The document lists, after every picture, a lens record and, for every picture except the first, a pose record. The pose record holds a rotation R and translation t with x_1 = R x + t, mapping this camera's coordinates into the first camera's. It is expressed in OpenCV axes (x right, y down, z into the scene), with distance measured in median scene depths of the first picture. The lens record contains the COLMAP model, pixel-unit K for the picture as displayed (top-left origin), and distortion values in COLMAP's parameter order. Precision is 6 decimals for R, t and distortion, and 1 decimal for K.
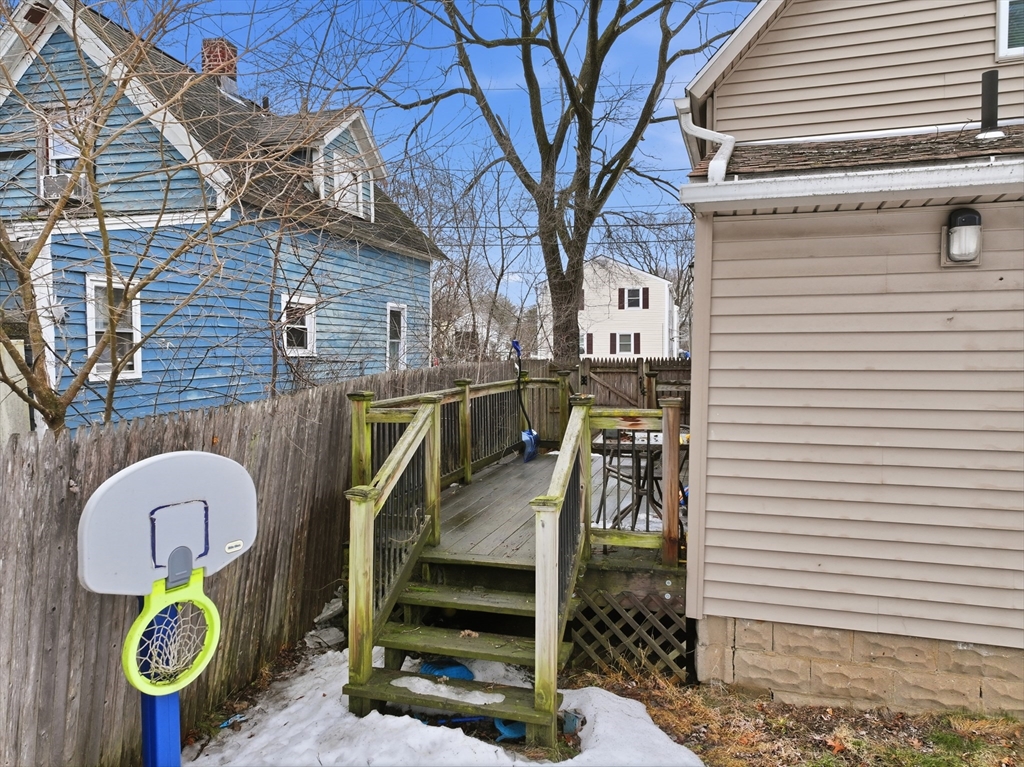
lens RADIAL K [[717.4, 0, 512.0], [0, 717.4, 383.5], [0, 0, 1]] dist [-0.005582, 0.020161]
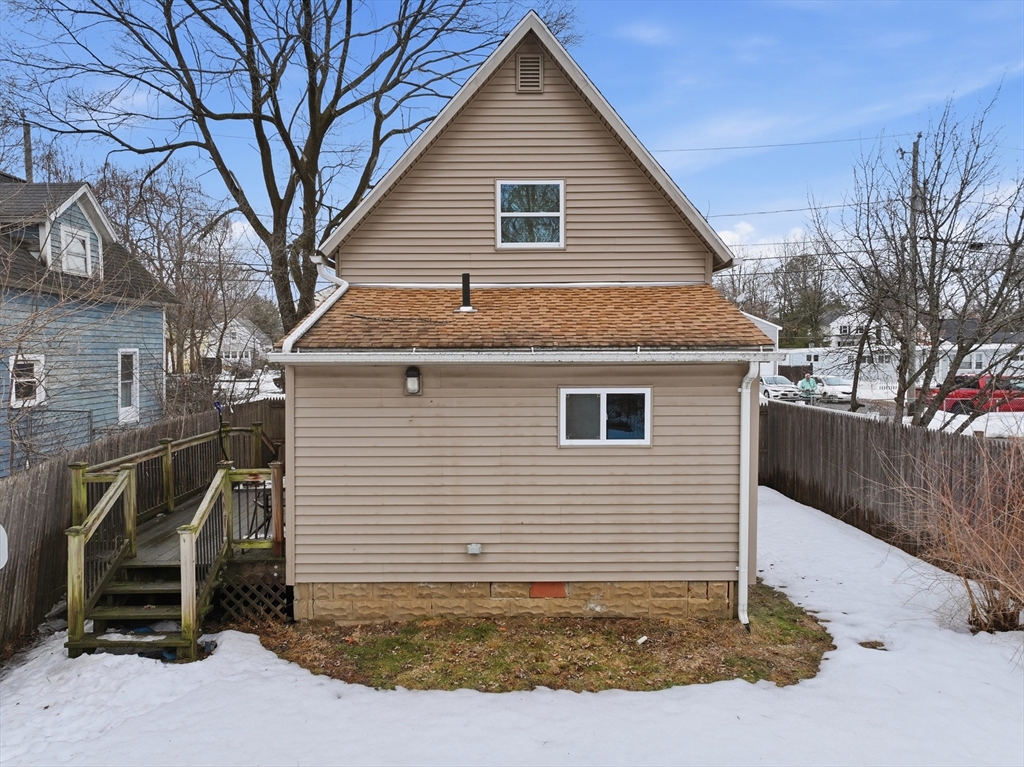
lens RADIAL K [[717.4, 0, 512.0], [0, 717.4, 383.5], [0, 0, 1]] dist [-0.005582, 0.020161]
pose [[0.952821, -0.013585, 0.303228, 0.241546], [0.014460, 0.999895, -0.000641, -0.164347], [-0.303188, 0.004995, 0.952918, -0.861097]]
